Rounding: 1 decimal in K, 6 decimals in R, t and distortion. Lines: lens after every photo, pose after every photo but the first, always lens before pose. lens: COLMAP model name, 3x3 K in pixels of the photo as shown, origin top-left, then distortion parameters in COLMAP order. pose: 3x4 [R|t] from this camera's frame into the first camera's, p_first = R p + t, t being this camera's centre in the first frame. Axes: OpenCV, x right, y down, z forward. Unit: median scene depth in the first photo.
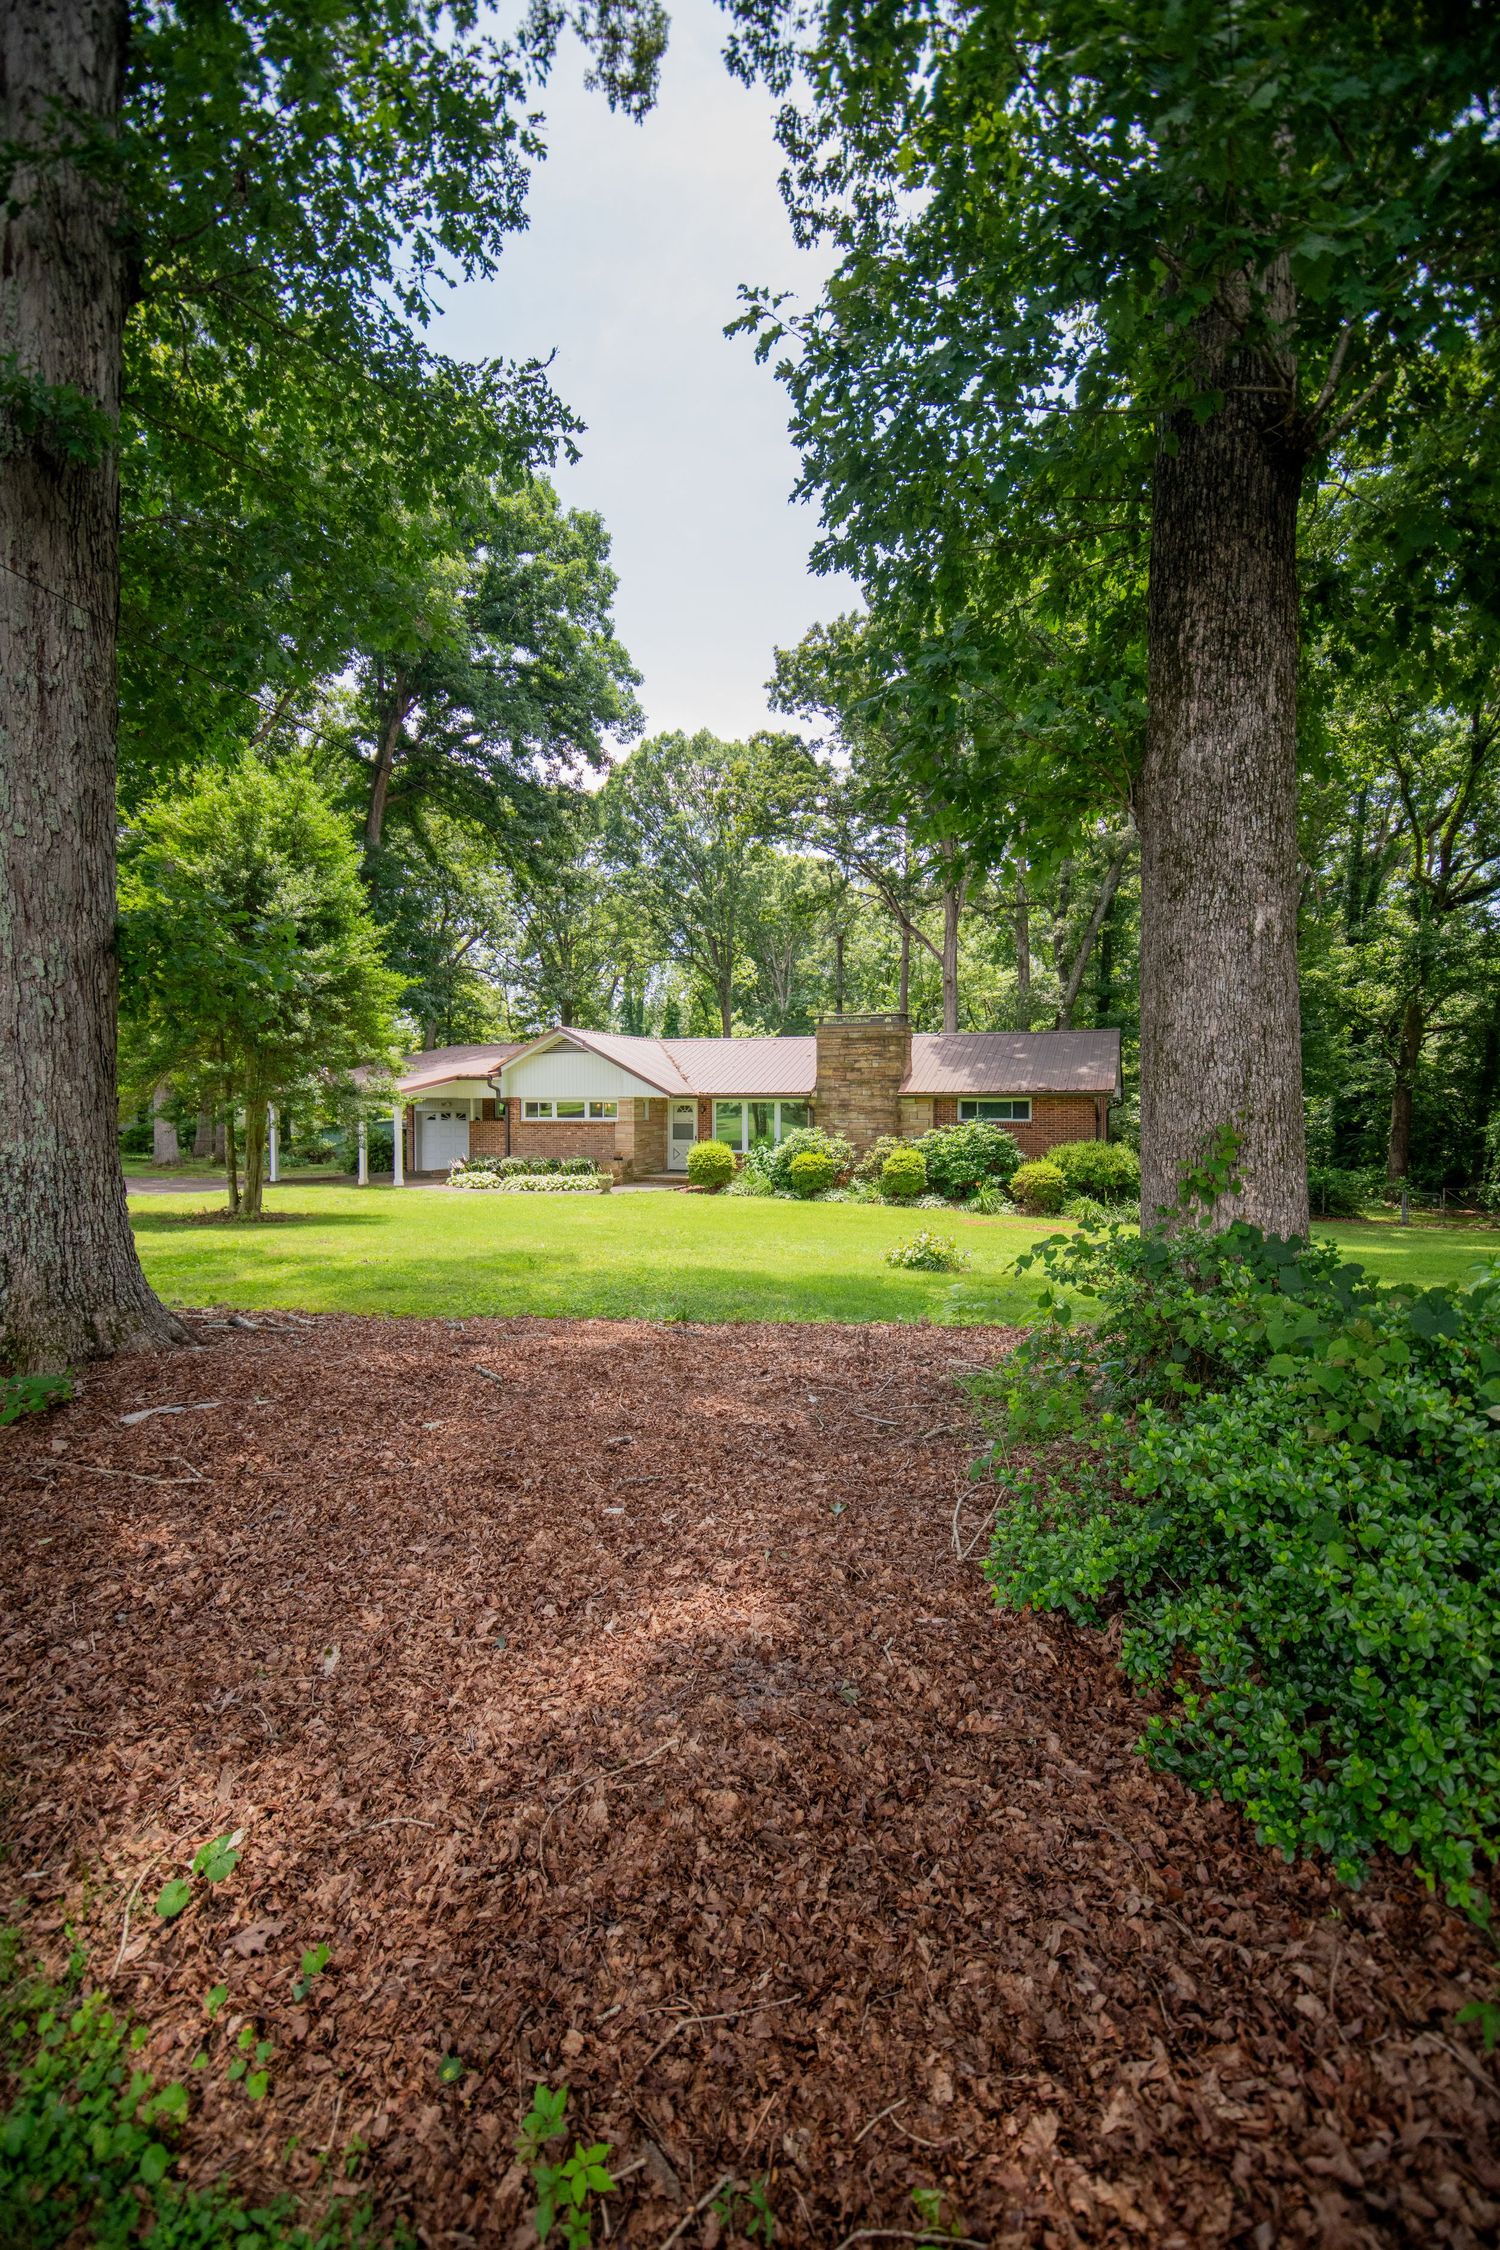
lens RADIAL K [[959.9, 0, 711.7], [0, 959.9, 1127.8], [0, 0, 1]] dist [0.000505, -0.000095]
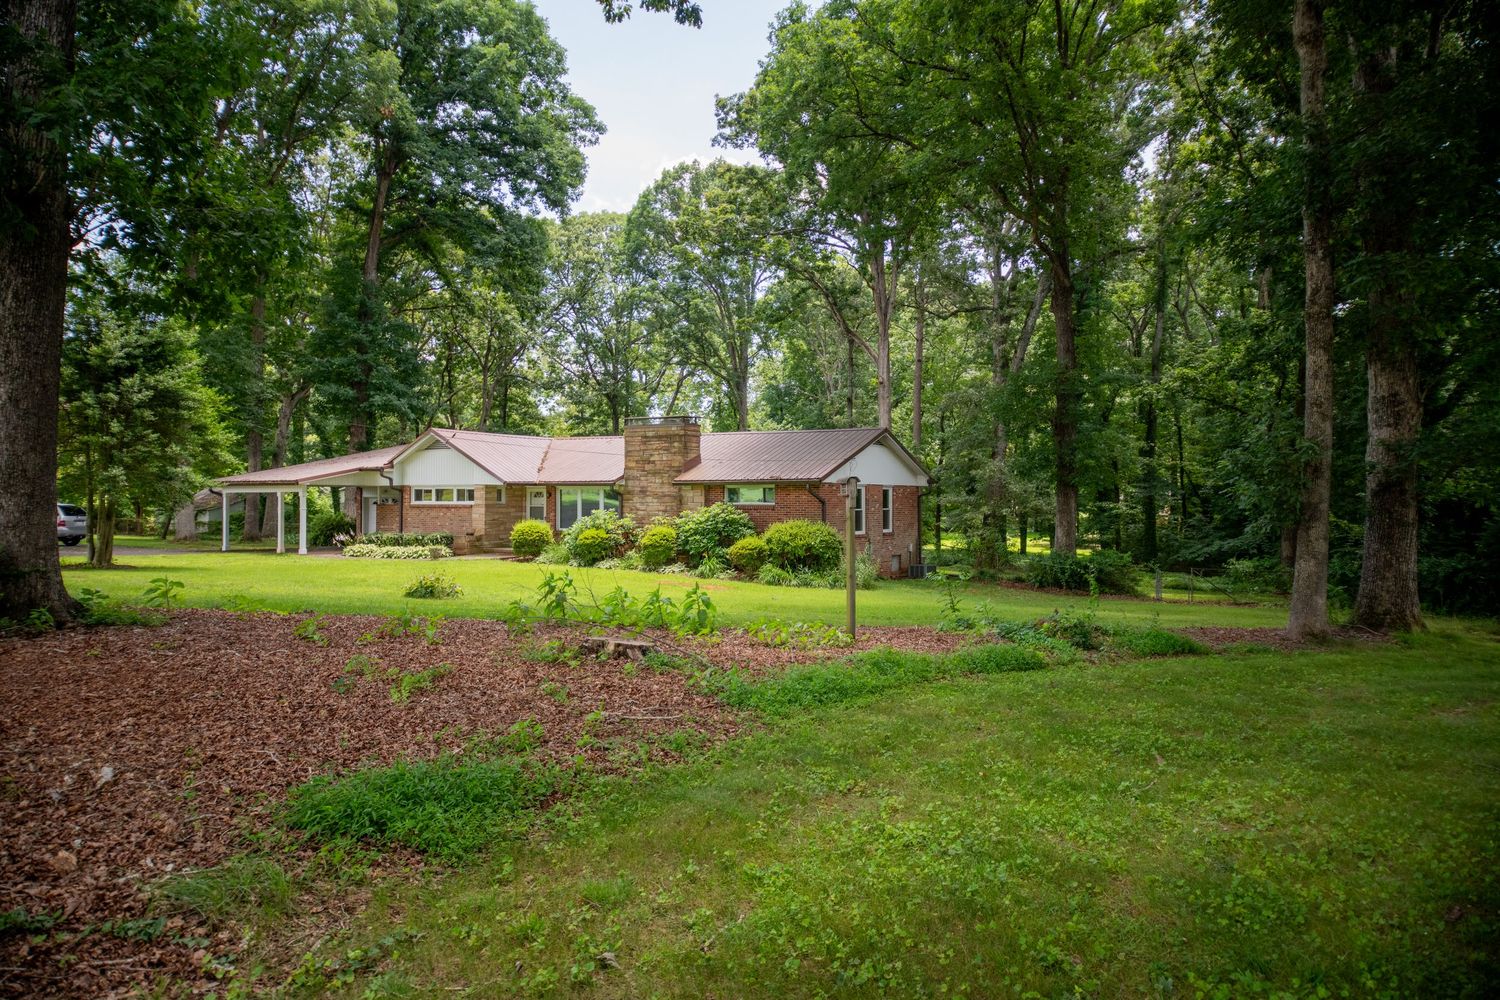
lens RADIAL K [[926.8, 0, 750.0], [0, 926.8, 500.0], [0, 0, 1]] dist [0.025206, -0.003130]
pose [[0.992283, 0.001313, -0.123984, 0.413028], [-0.004154, 0.999735, -0.022660, 0.013919], [0.123921, 0.023000, 0.992025, -0.154561]]
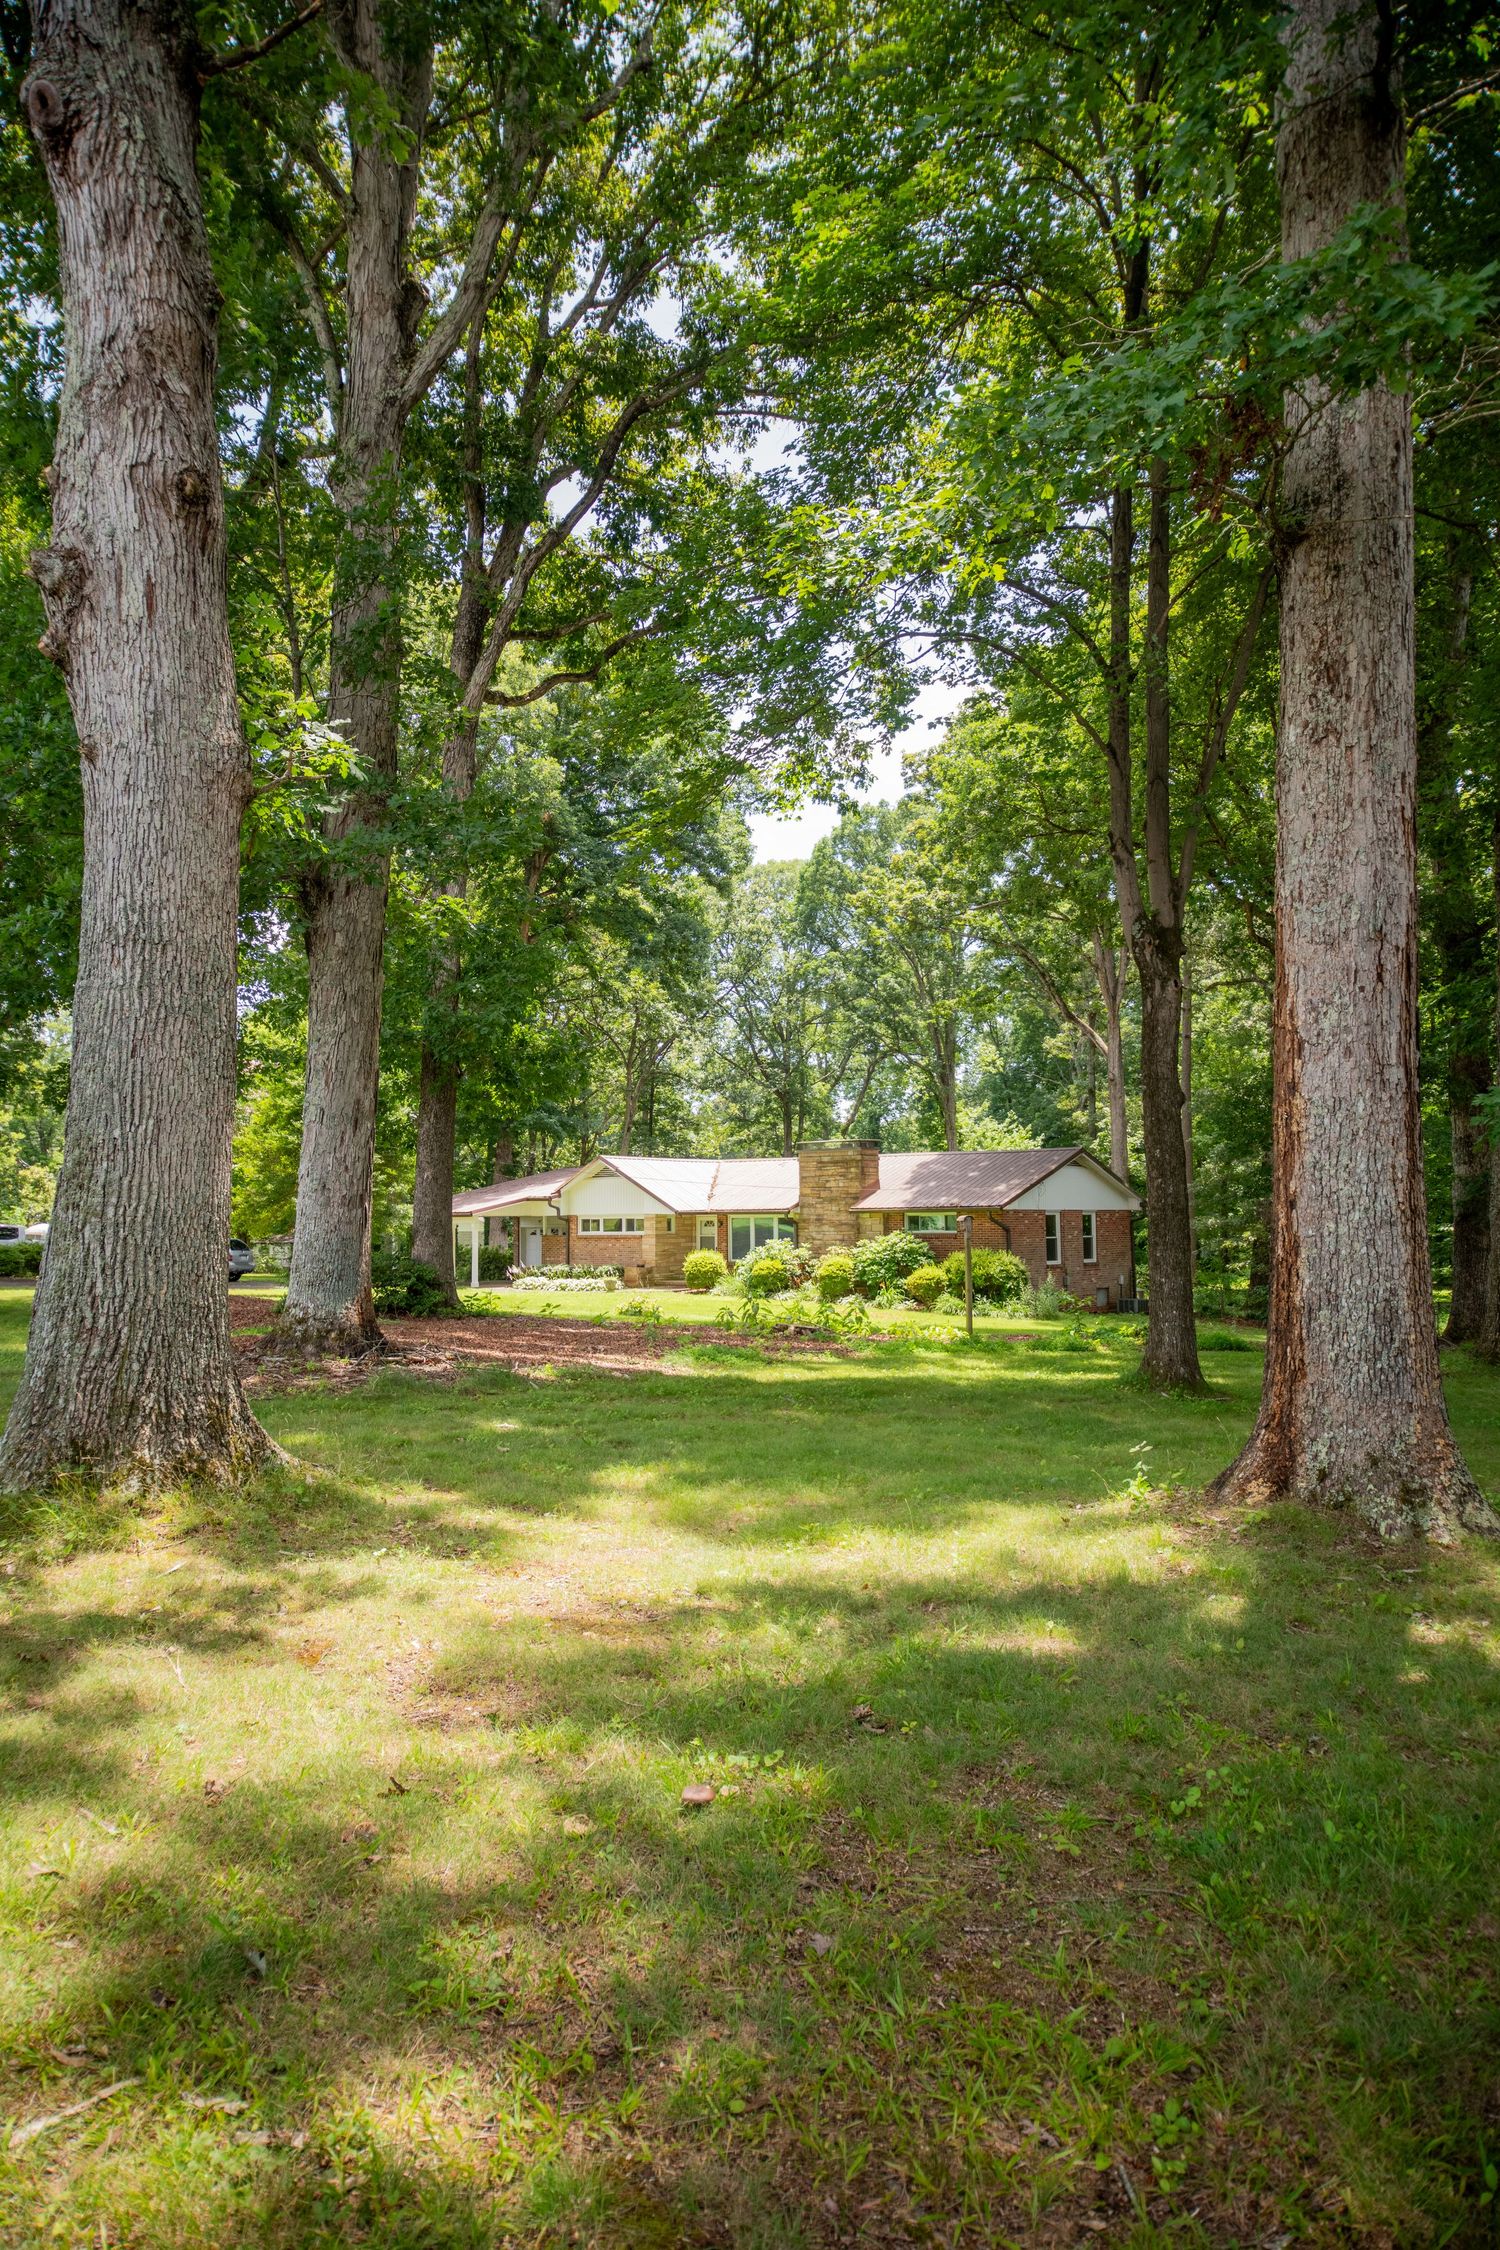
lens RADIAL K [[1390.3, 0, 750.0], [0, 1390.3, 1125.0], [0, 0, 1]] dist [0.025206, -0.003130]
pose [[0.956631, -0.027922, -0.289961, 0.539198], [0.001333, 0.995805, -0.091495, 0.016140], [0.291300, 0.087141, 0.952655, -0.625648]]
